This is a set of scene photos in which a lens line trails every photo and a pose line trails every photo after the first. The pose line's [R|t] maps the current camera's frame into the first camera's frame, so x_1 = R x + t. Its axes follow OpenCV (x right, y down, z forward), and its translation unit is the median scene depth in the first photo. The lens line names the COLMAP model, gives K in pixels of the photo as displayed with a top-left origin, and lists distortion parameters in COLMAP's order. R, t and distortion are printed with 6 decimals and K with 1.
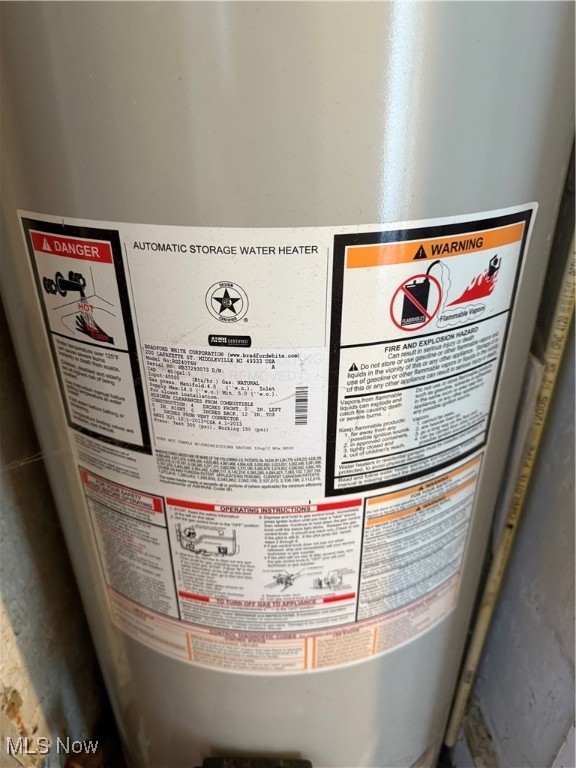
lens RADIAL K [[532.1, 0, 288.0], [0, 532.1, 384.0], [0, 0, 1]] dist [0.066778, -0.087000]
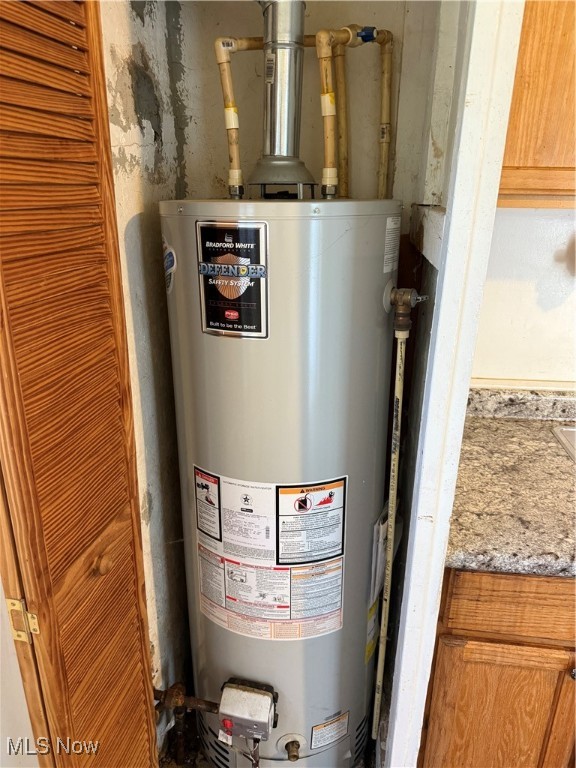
lens RADIAL K [[532.1, 0, 288.0], [0, 532.1, 384.0], [0, 0, 1]] dist [0.066778, -0.087000]
pose [[0.977553, 0.069027, -0.199062, 0.675550], [-0.103731, 0.980045, -0.169564, -0.280929], [0.183385, 0.186407, 0.965206, -2.097035]]
